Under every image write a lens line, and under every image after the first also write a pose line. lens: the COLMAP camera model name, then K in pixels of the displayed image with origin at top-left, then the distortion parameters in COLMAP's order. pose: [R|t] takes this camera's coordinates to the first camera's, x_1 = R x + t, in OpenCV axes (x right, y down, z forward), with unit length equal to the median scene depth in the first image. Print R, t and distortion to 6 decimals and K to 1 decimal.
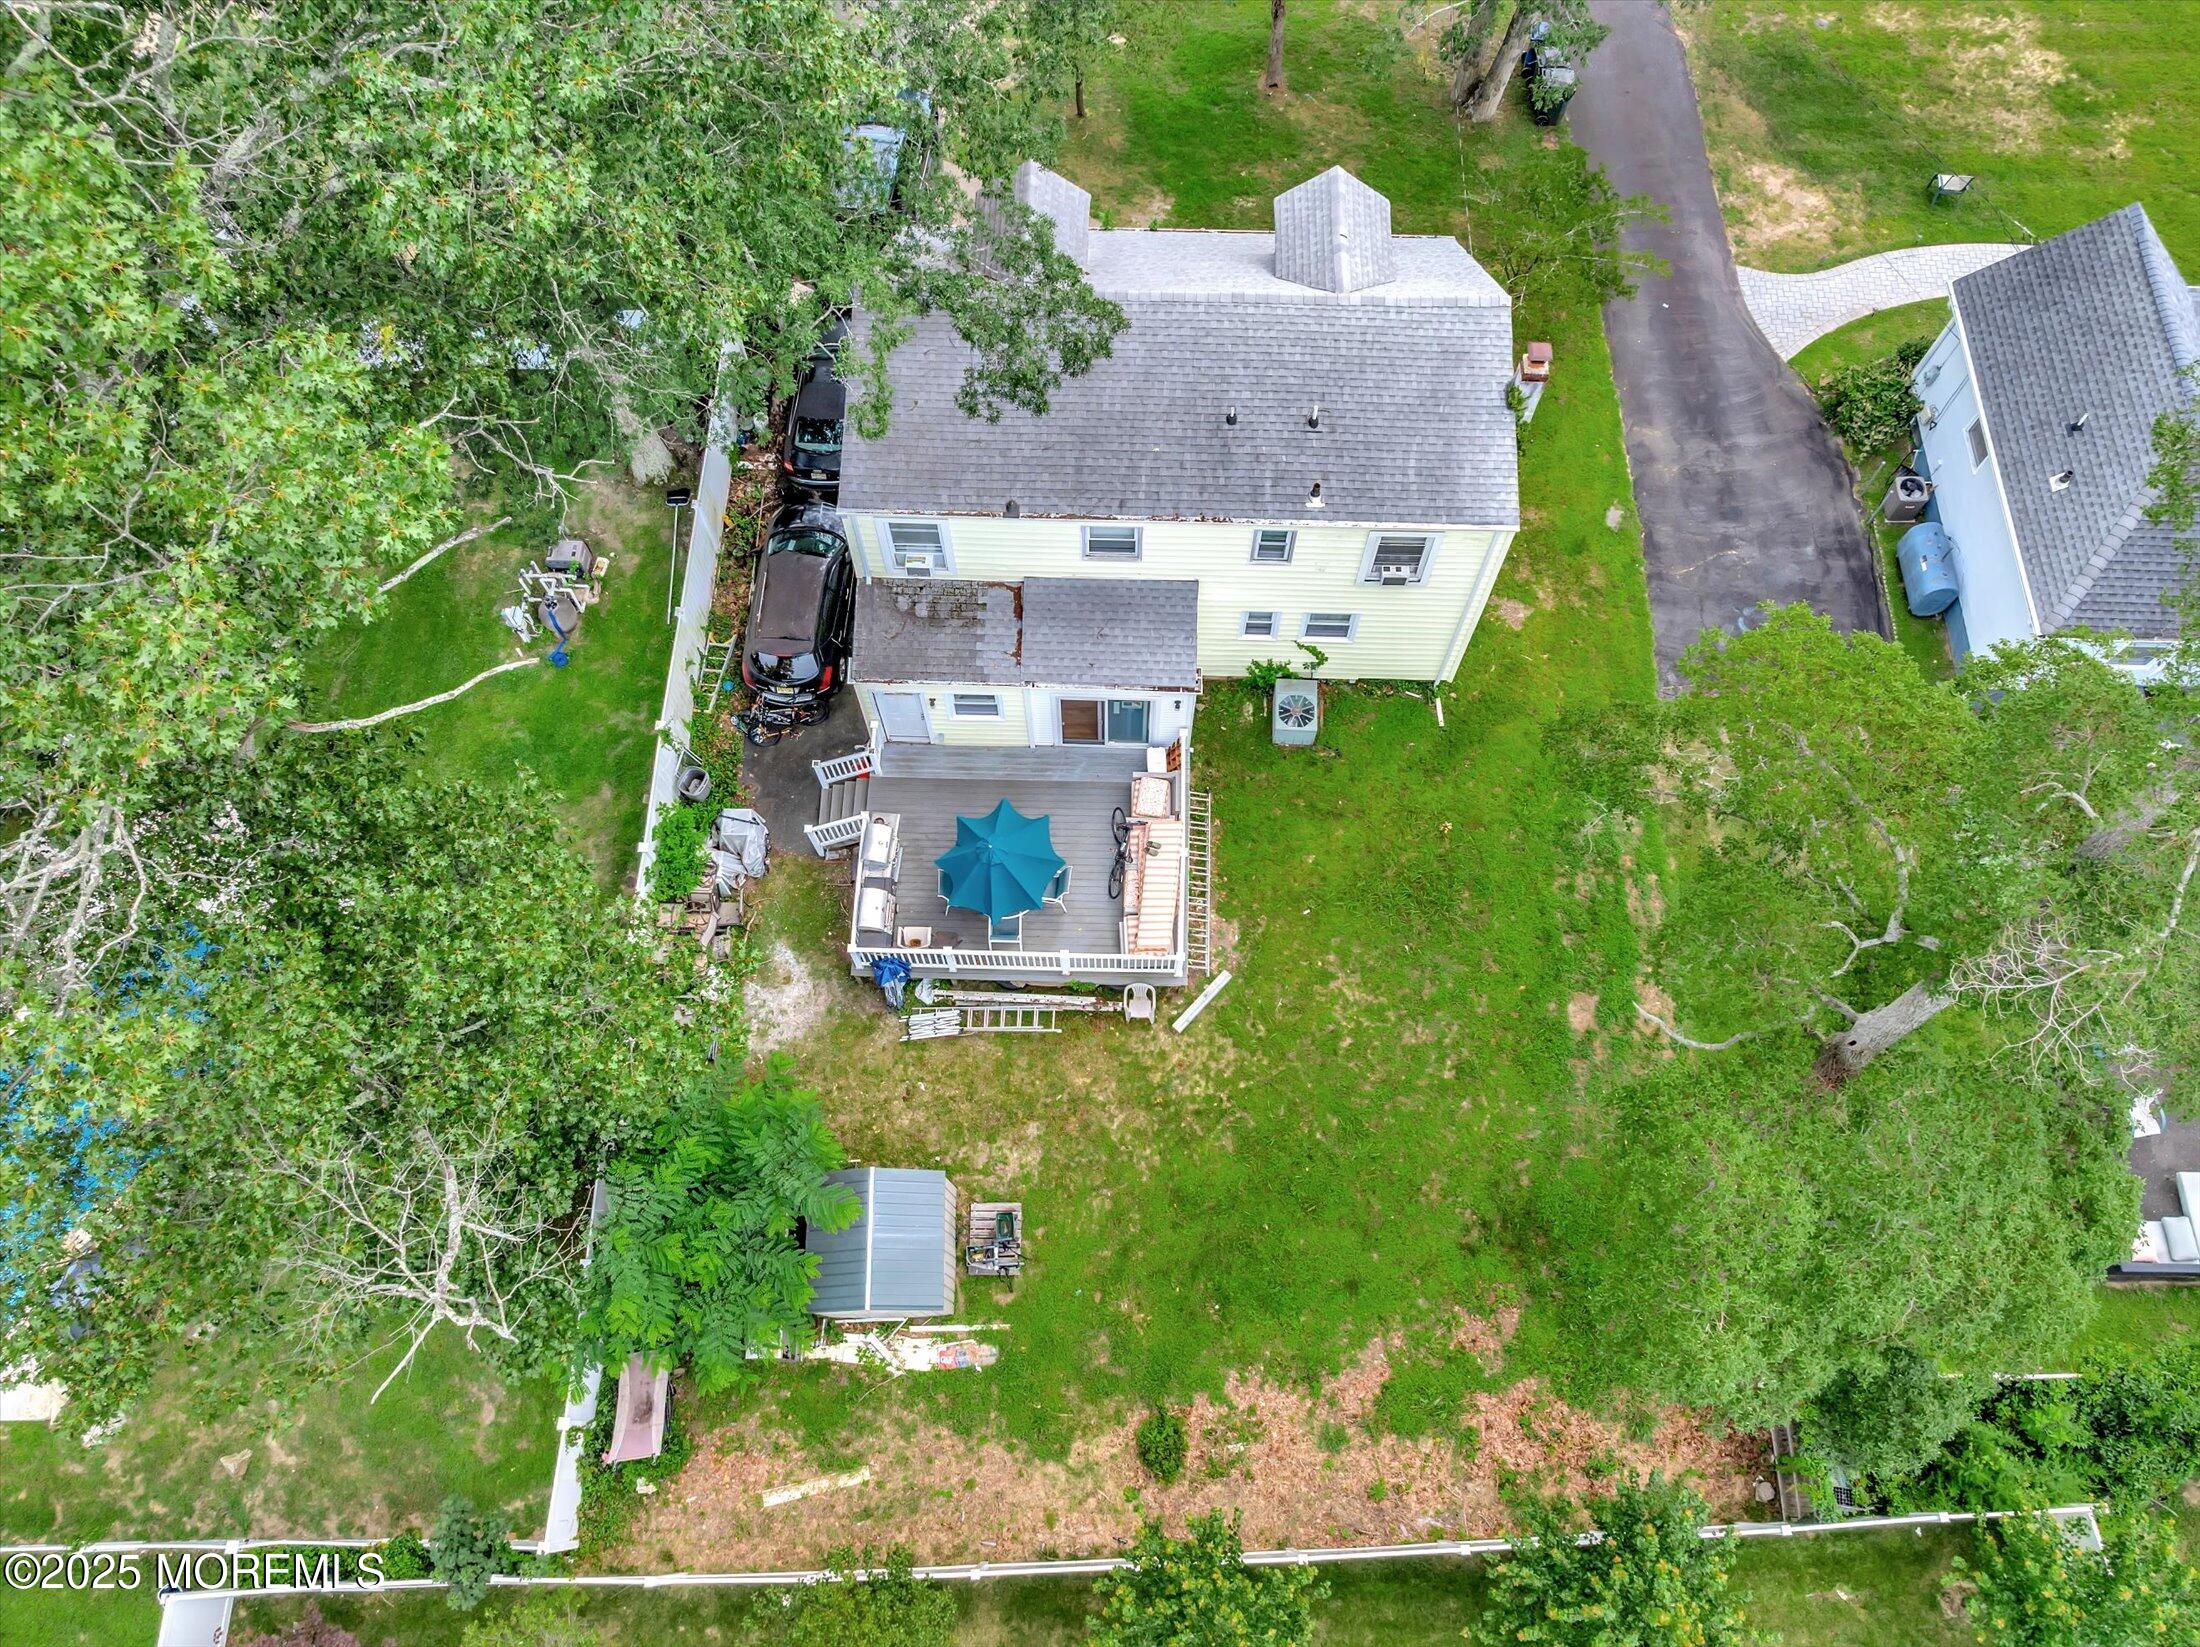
lens RADIAL K [[1565.7, 0, 1115.3], [0, 1565.7, 821.4], [0, 0, 1]] dist [-0.032702, -0.019246]
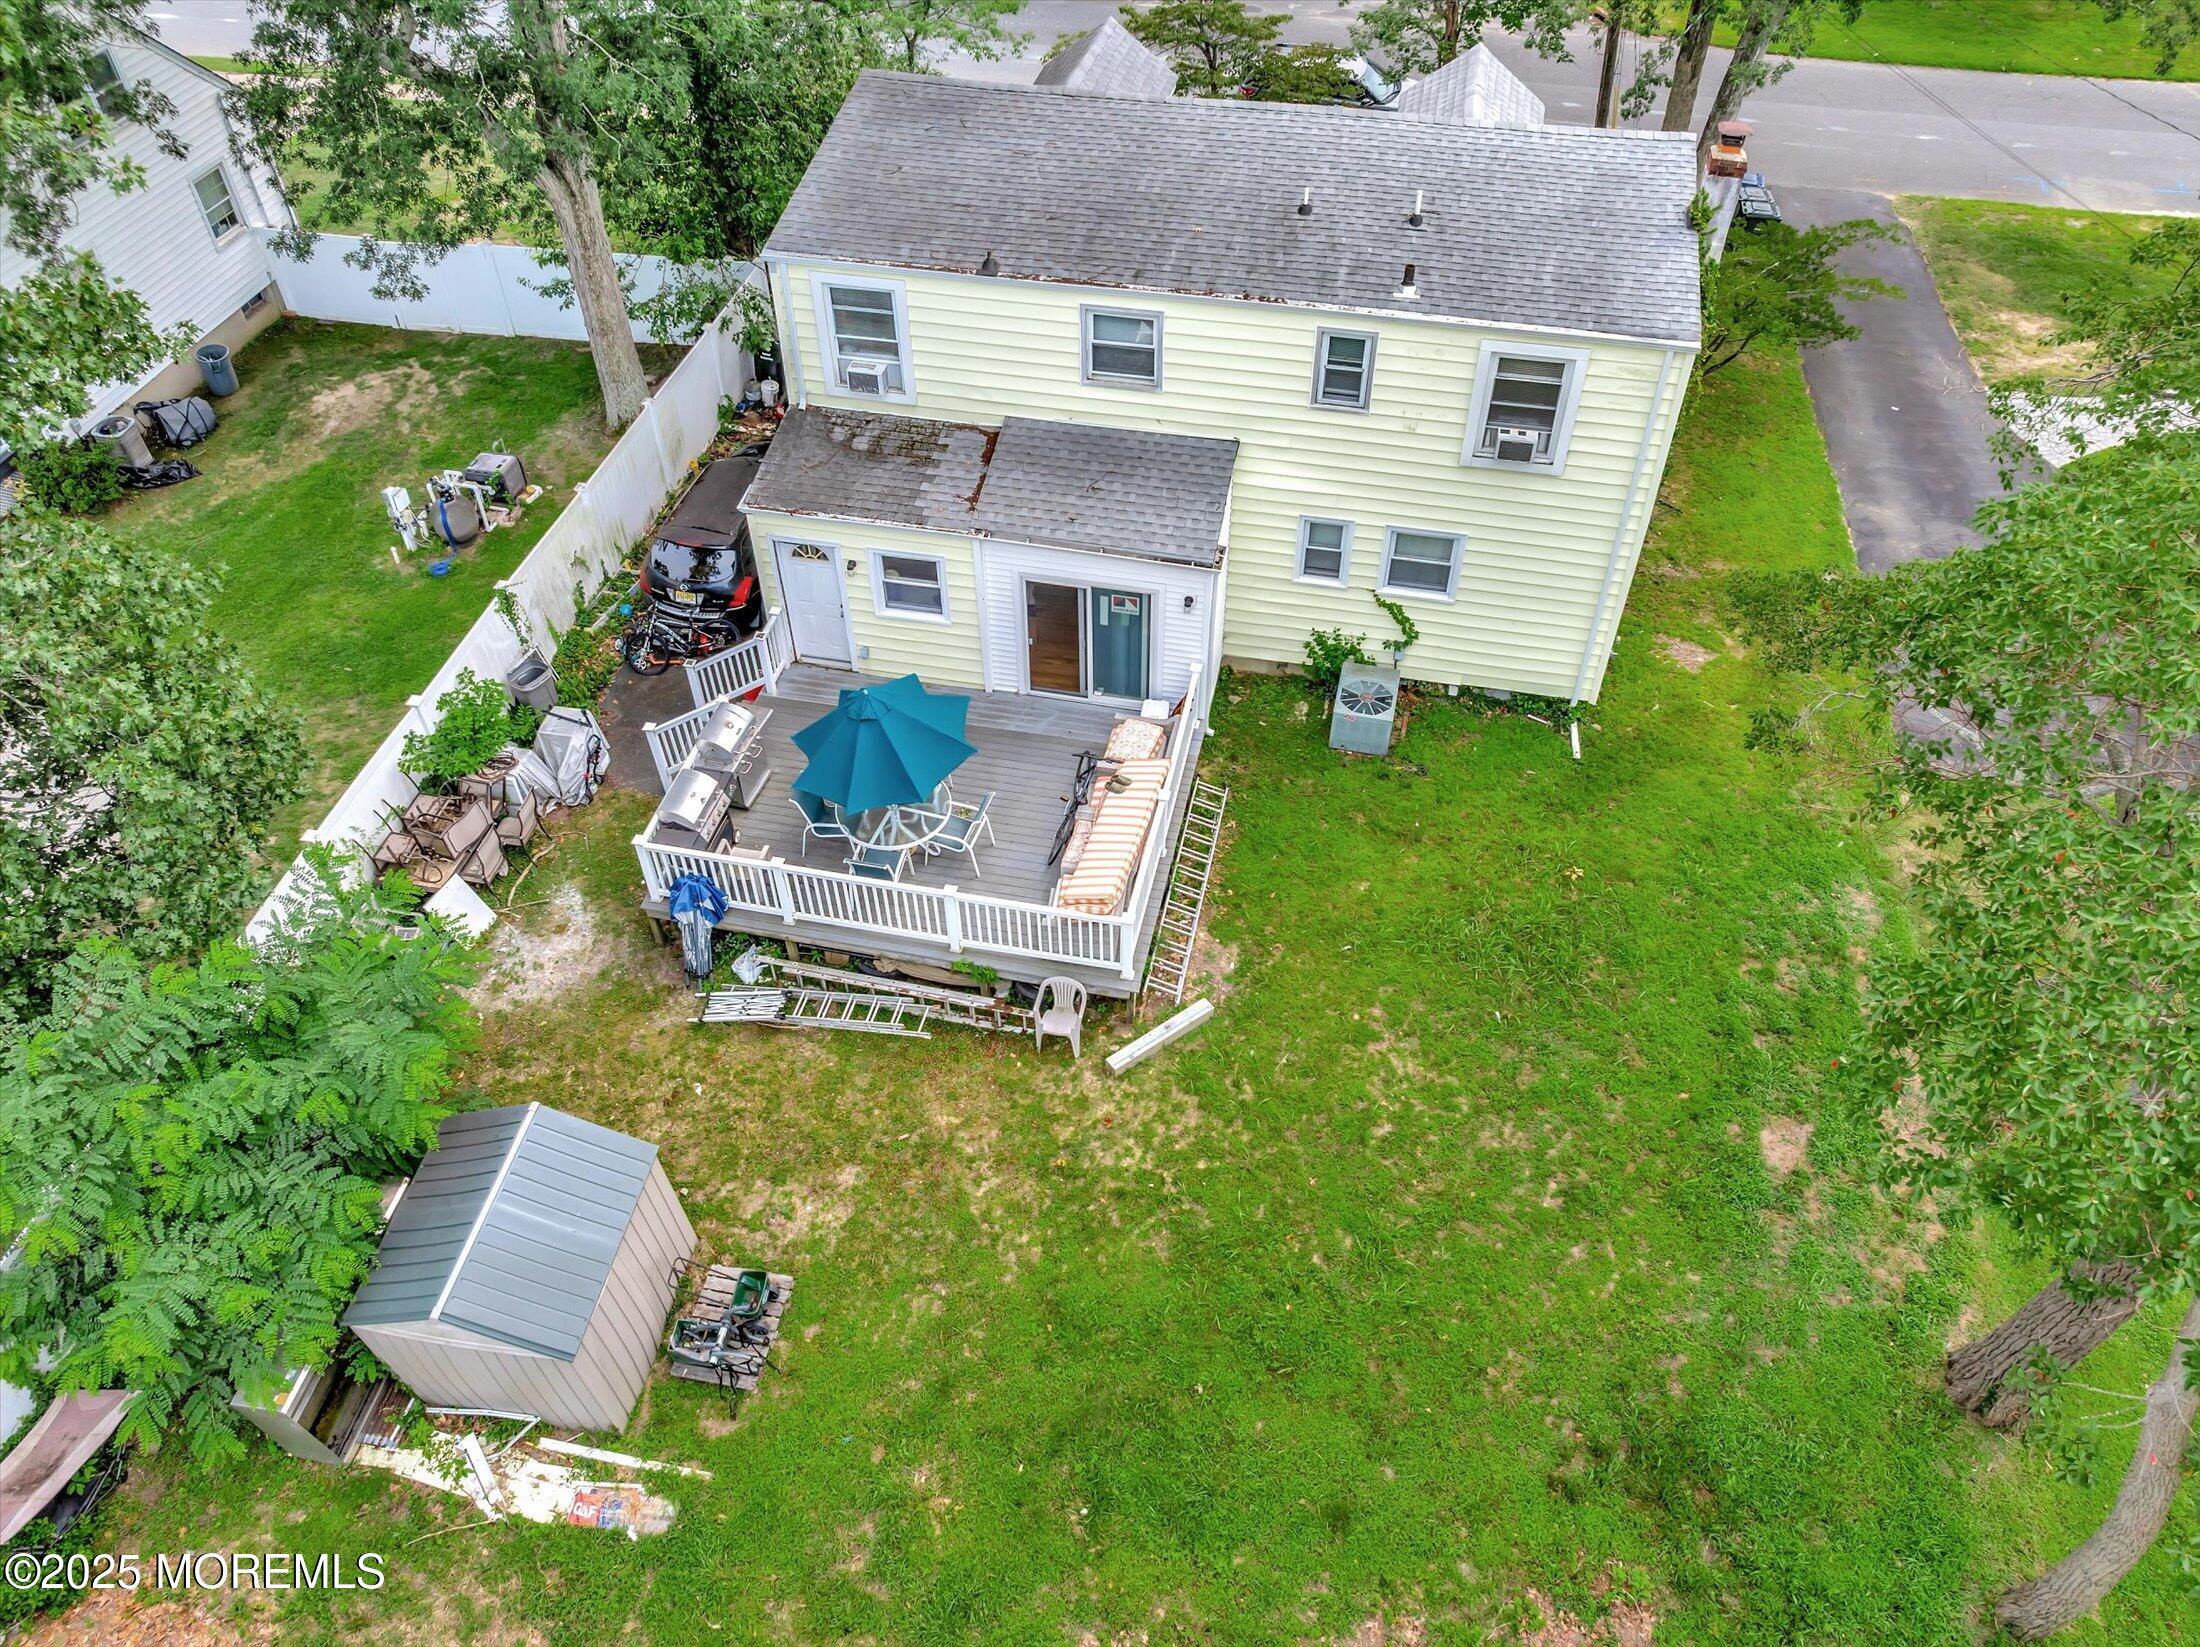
lens RADIAL K [[1565.7, 0, 1108.7], [0, 1565.7, 814.8], [0, 0, 1]] dist [-0.032702, -0.019246]
pose [[0.983361, 0.126319, -0.130552, 0.107014], [-0.165562, 0.918967, -0.357894, 0.264792], [0.074764, 0.373553, 0.924591, 0.386901]]
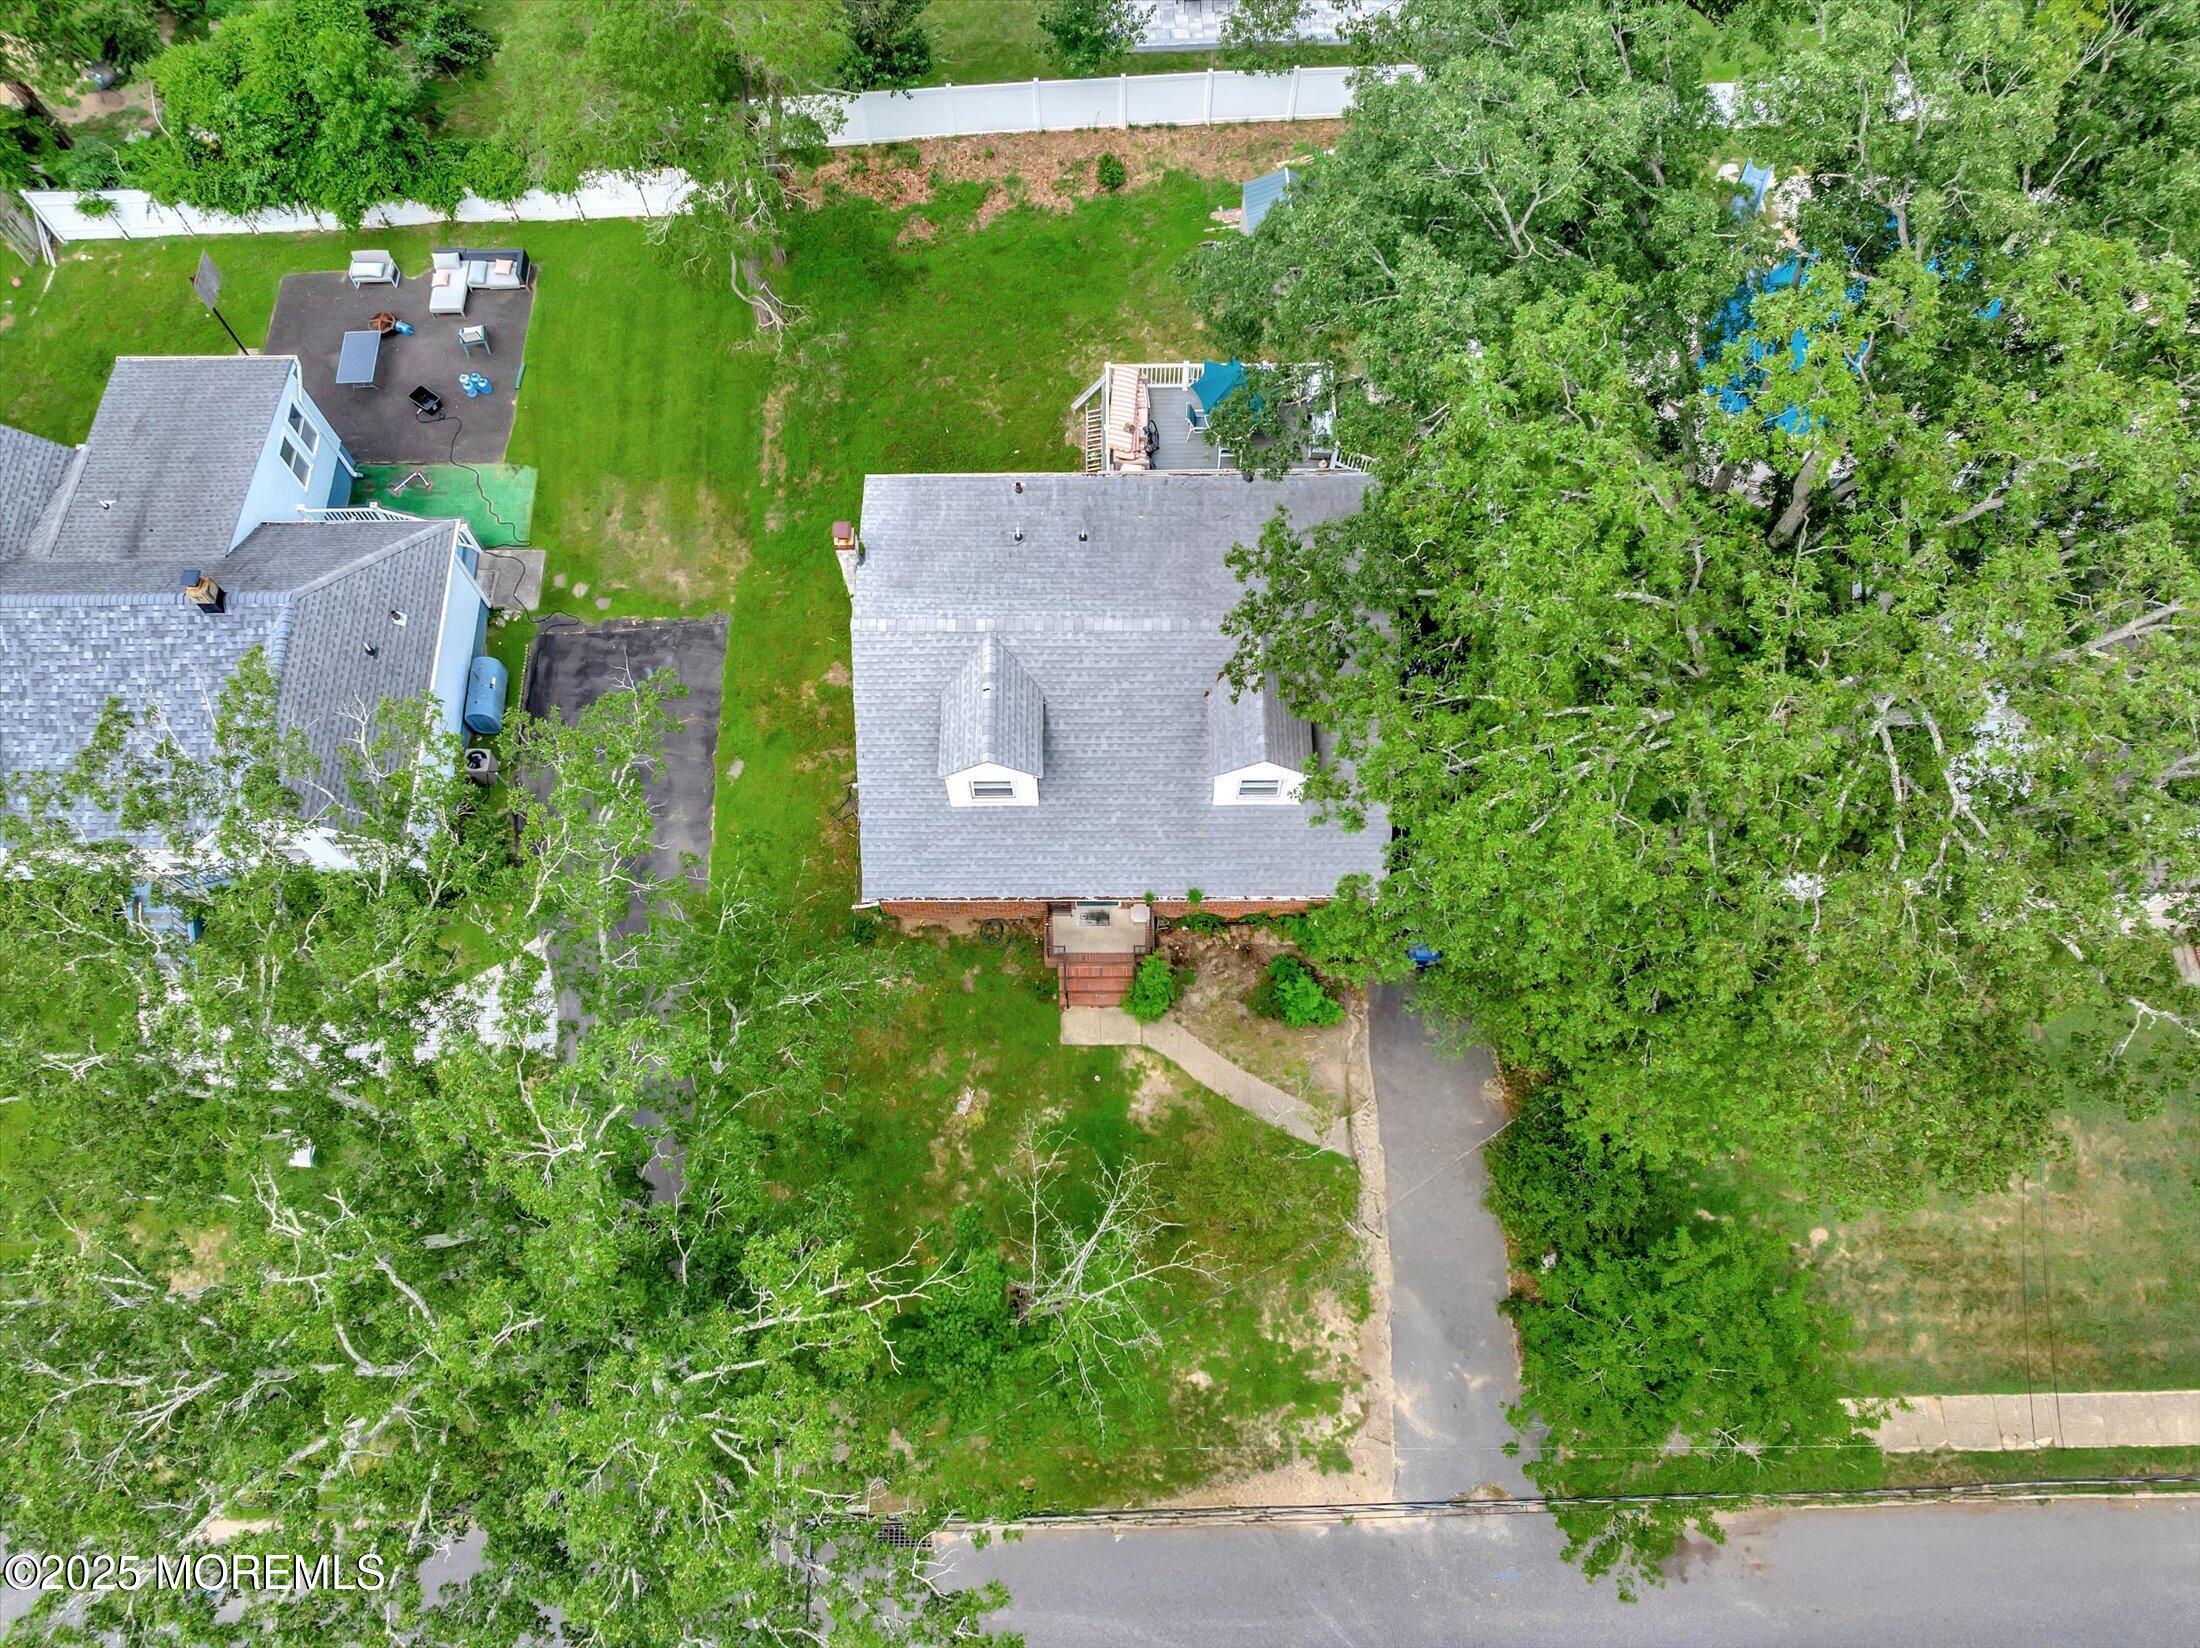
lens RADIAL K [[1565.7, 0, 1107.3], [0, 1565.7, 834.9], [0, 0, 1]] dist [-0.032702, -0.019246]
pose [[-0.999380, 0.029535, -0.019142, 0.080894], [-0.034483, -0.712777, 0.700543, -1.217247], [0.007047, 0.700769, 0.713354, 0.251188]]
